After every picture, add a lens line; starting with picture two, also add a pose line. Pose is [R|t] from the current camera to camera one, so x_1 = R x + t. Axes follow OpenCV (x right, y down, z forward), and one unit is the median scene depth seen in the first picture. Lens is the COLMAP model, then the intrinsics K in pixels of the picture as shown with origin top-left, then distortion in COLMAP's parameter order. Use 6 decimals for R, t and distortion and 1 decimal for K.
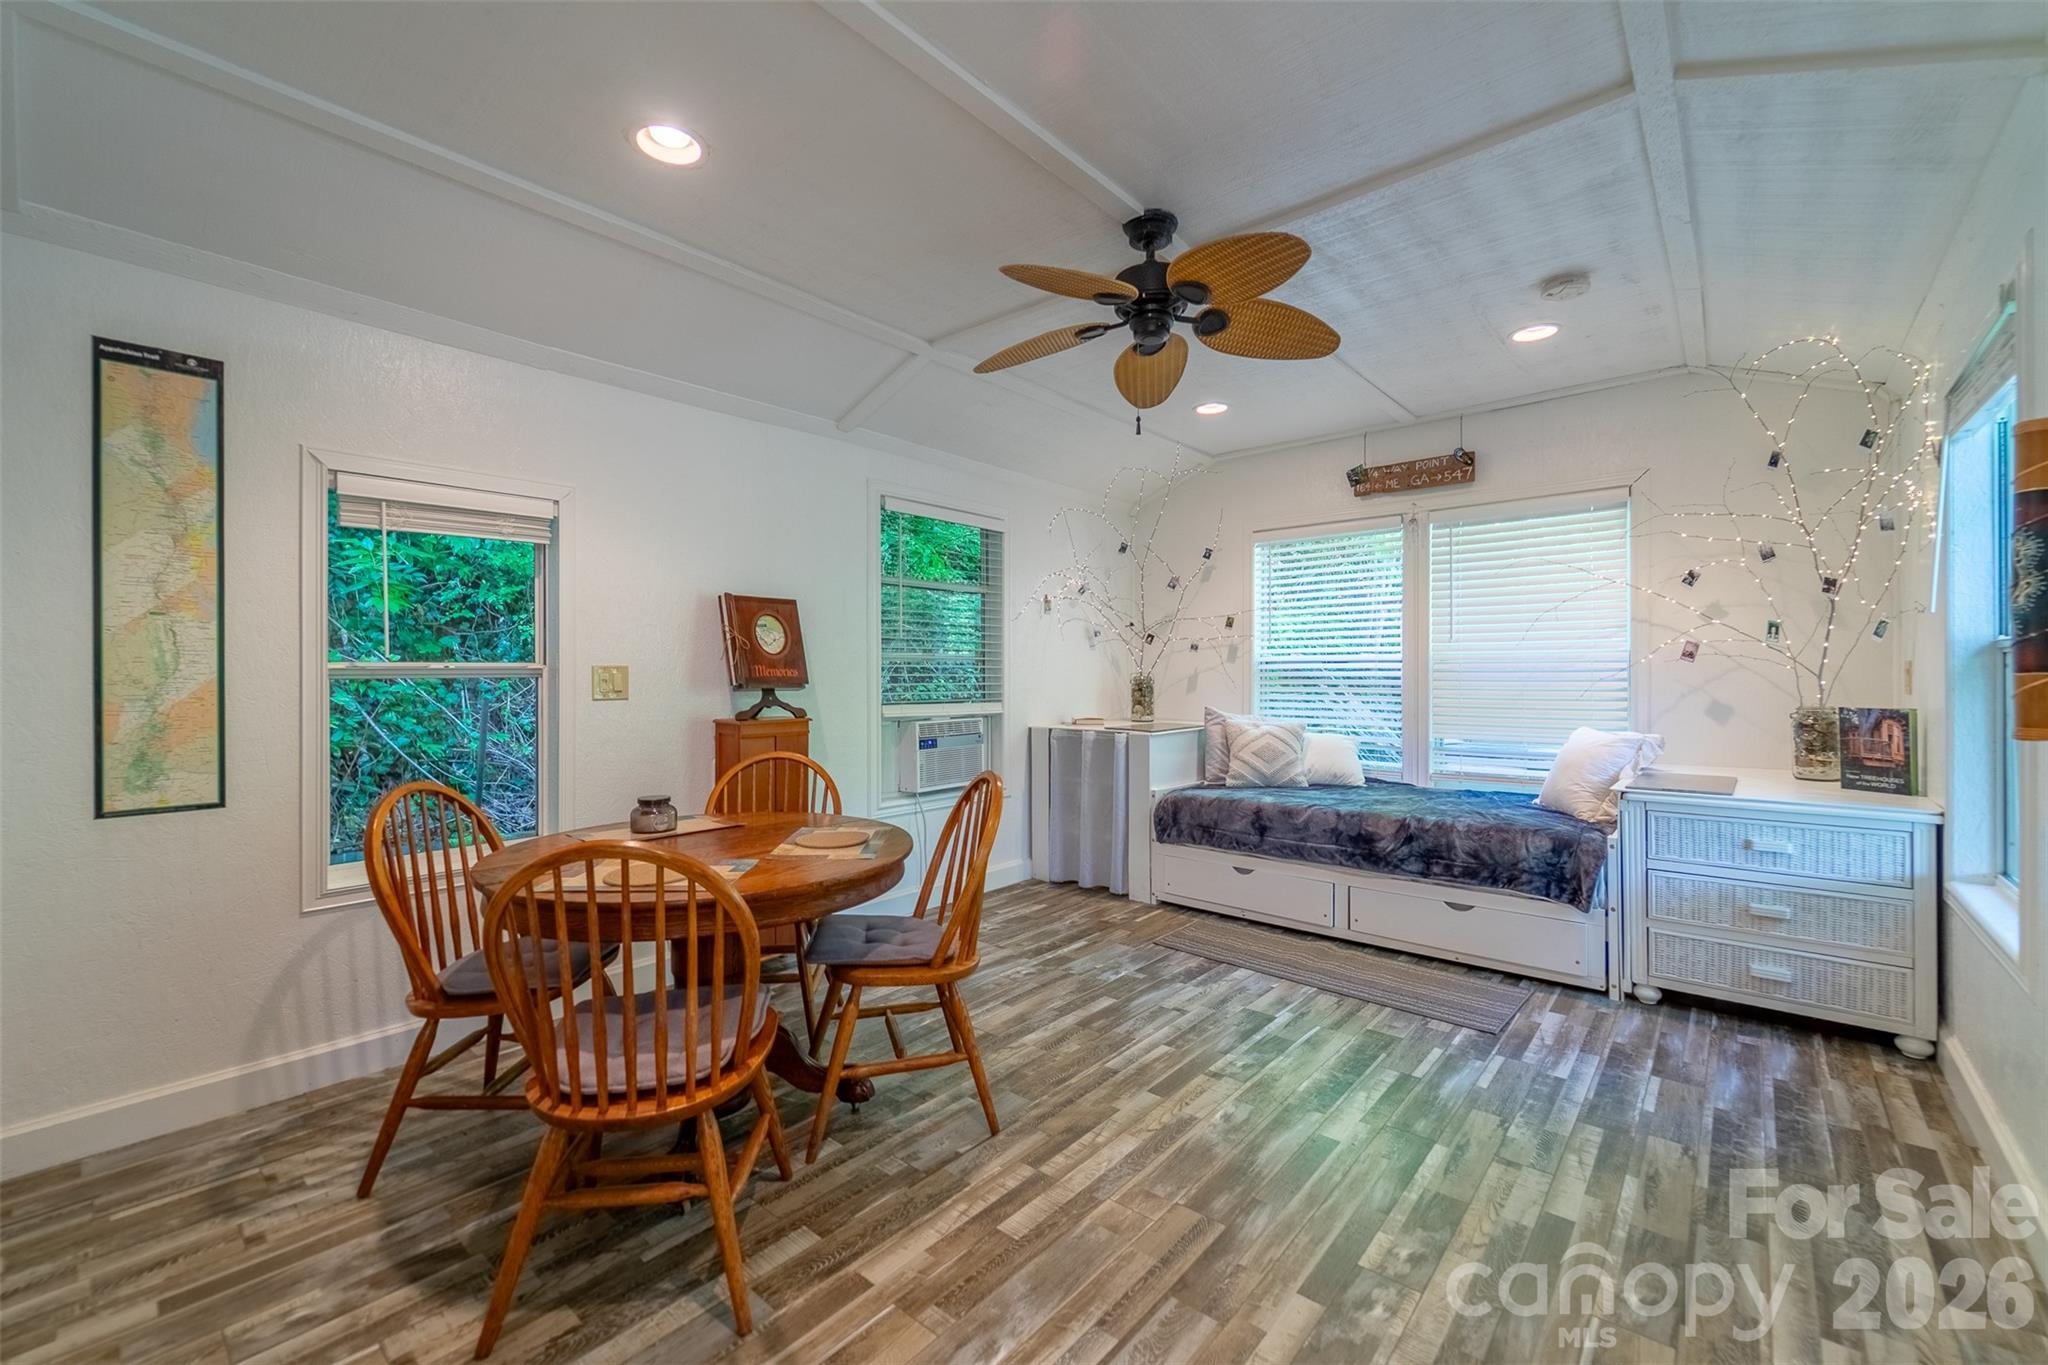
lens RADIAL K [[832.3, 0, 1025.8], [0, 832.3, 676.1], [0, 0, 1]] dist [0.002038, -0.003591]
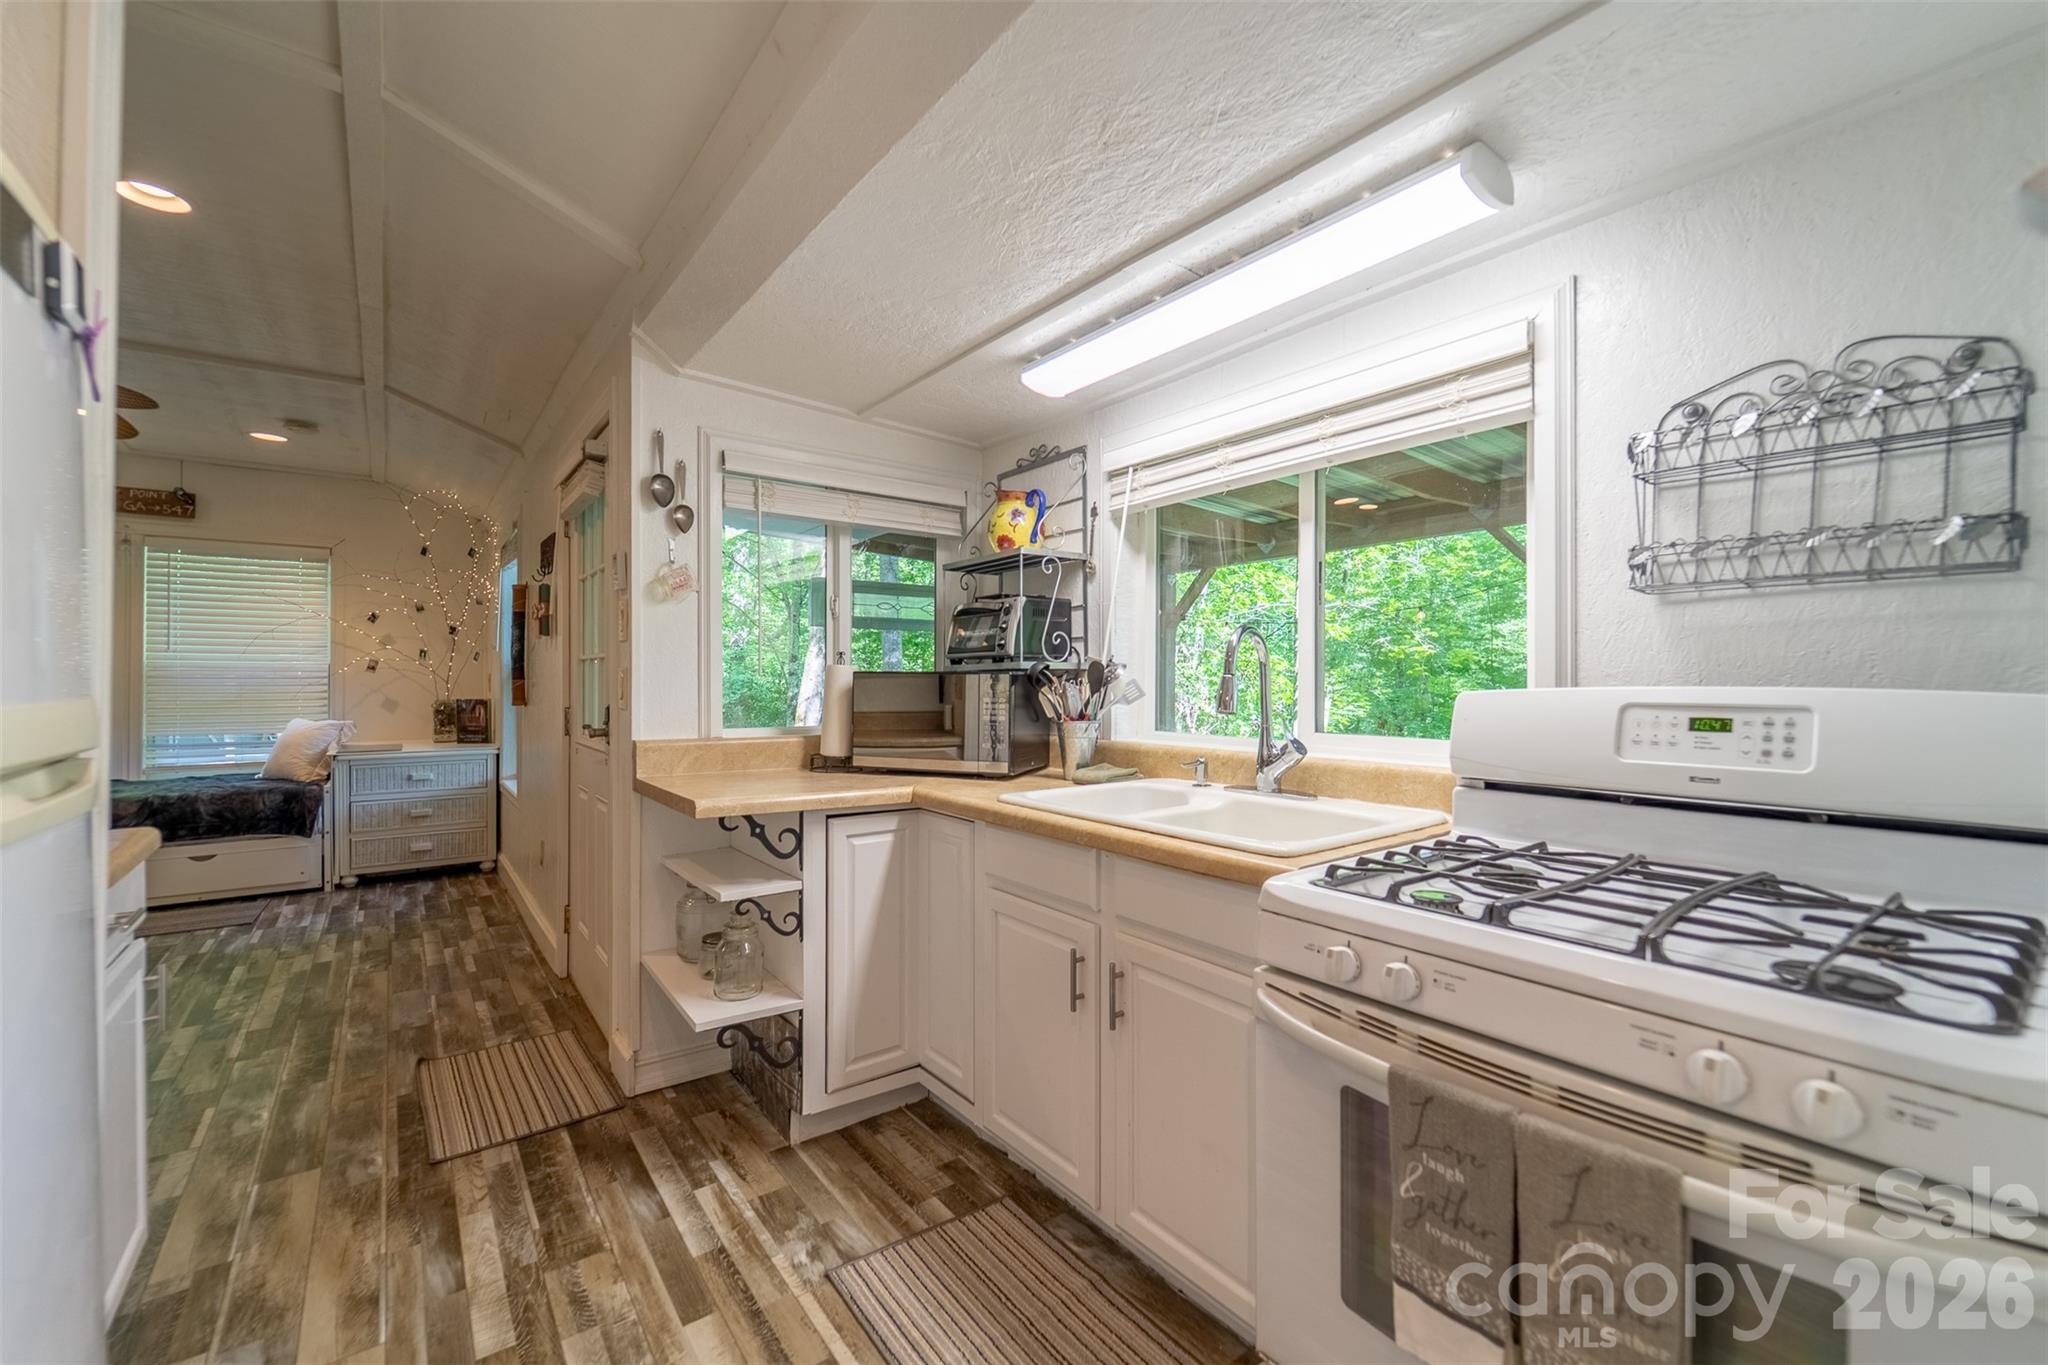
lens RADIAL K [[832.3, 0, 1025.8], [0, 832.3, 676.1], [0, 0, 1]] dist [0.002038, -0.003591]
pose [[0.205071, 0.008277, 0.978712, -0.589470], [-0.000251, 0.999965, -0.008404, 0.002426], [-0.978747, 0.001478, 0.205066, -0.637278]]
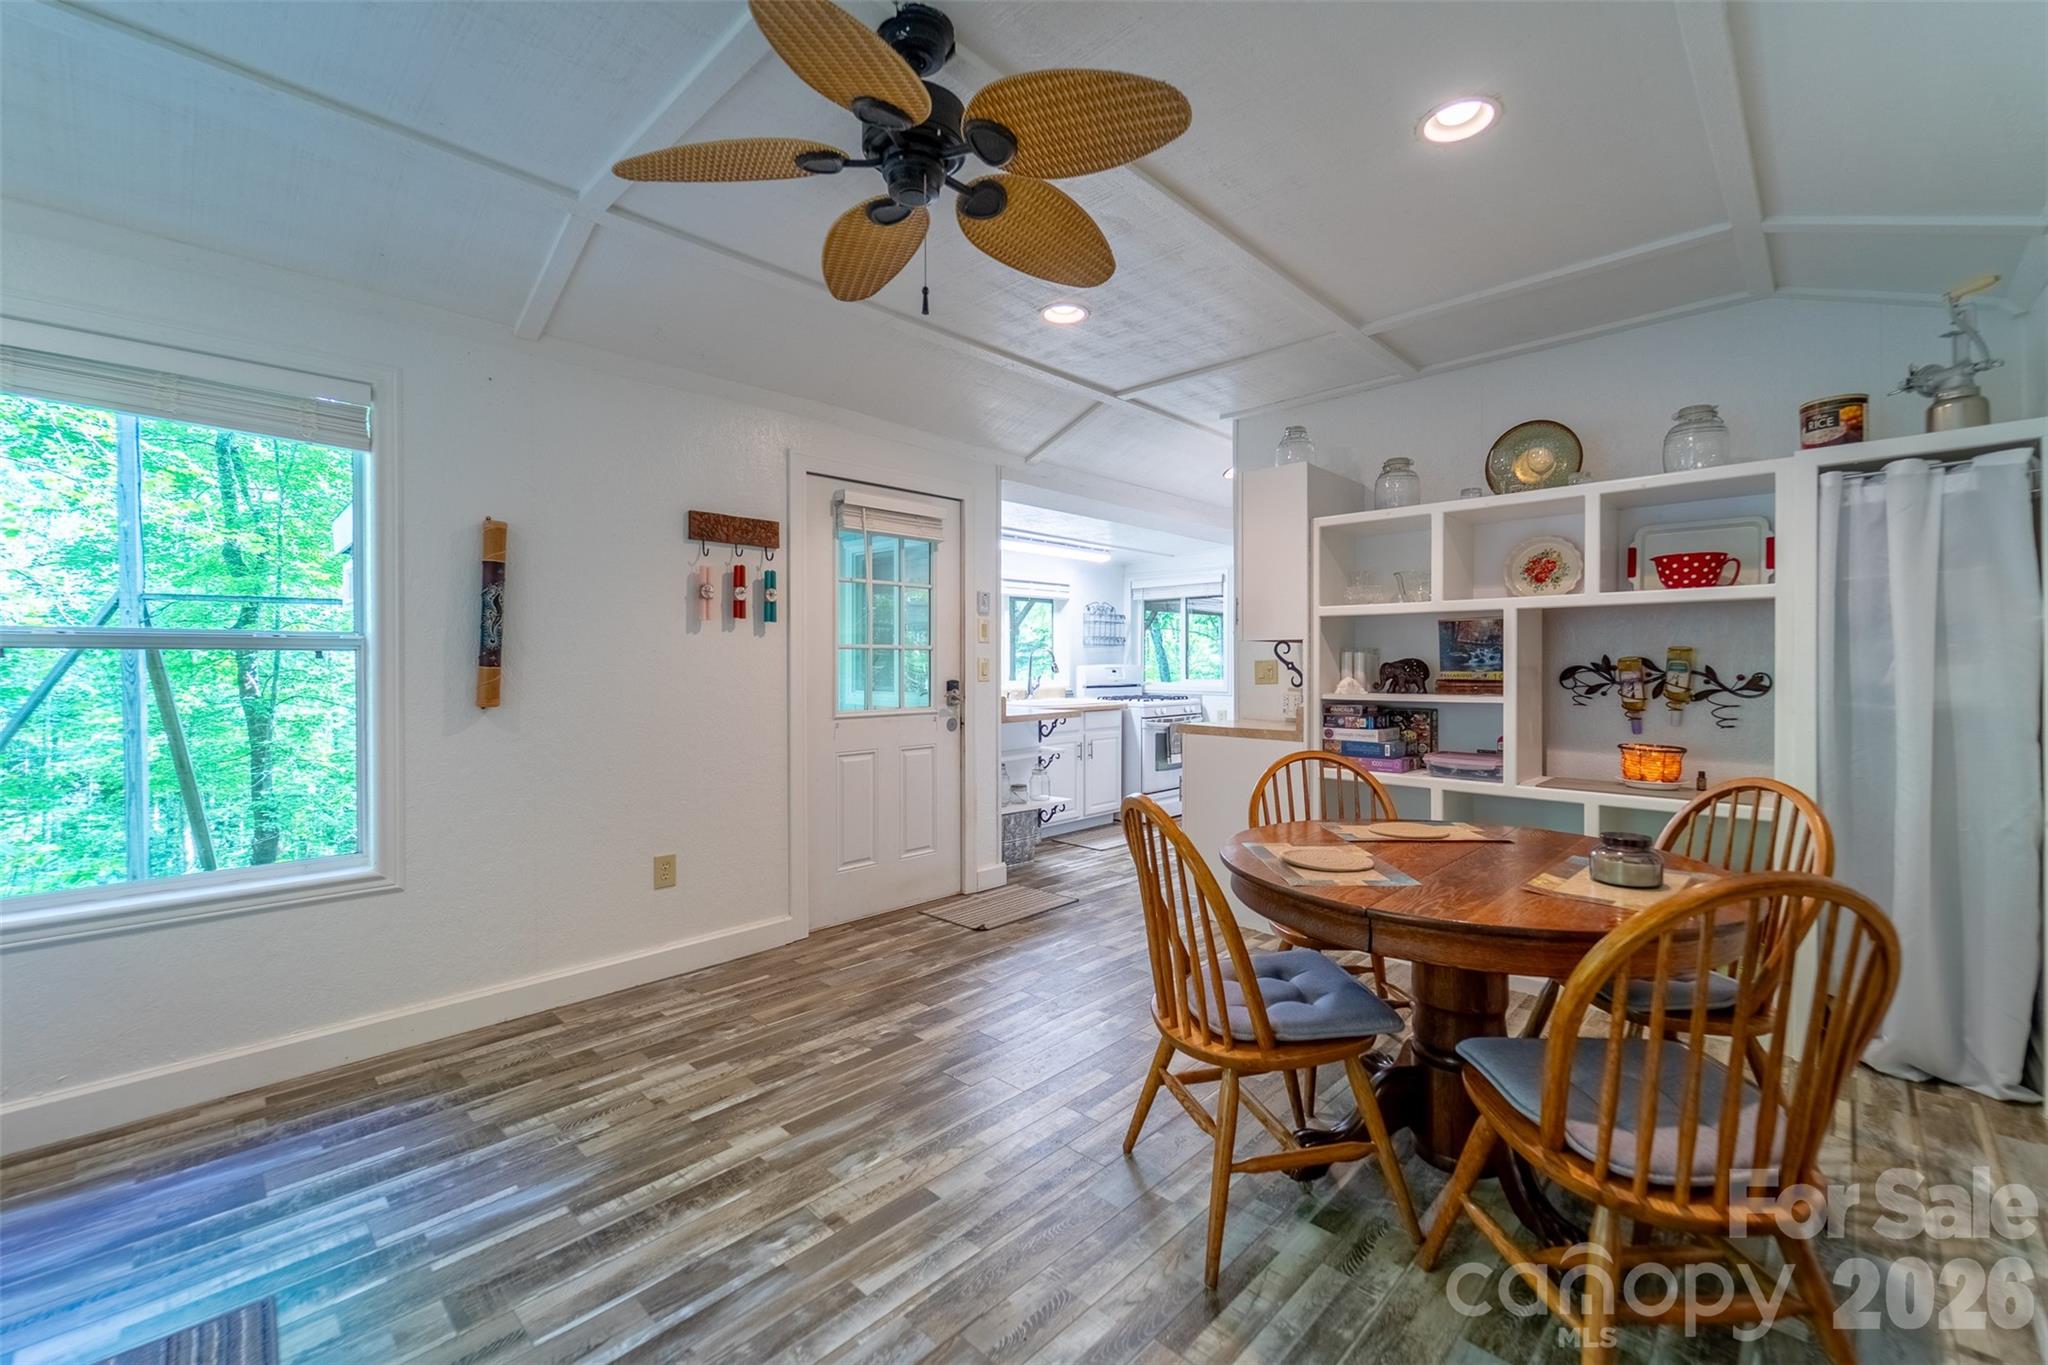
lens RADIAL K [[859.0, 0, 1019.6], [0, 859.0, 660.8], [0, 0, 1]] dist [0.000466, -0.003798]
pose [[-0.997727, 0.005571, 0.067155, 0.012774], [0.005986, 0.999964, 0.005976, -0.006942], [-0.067119, 0.006364, -0.997725, 1.511511]]
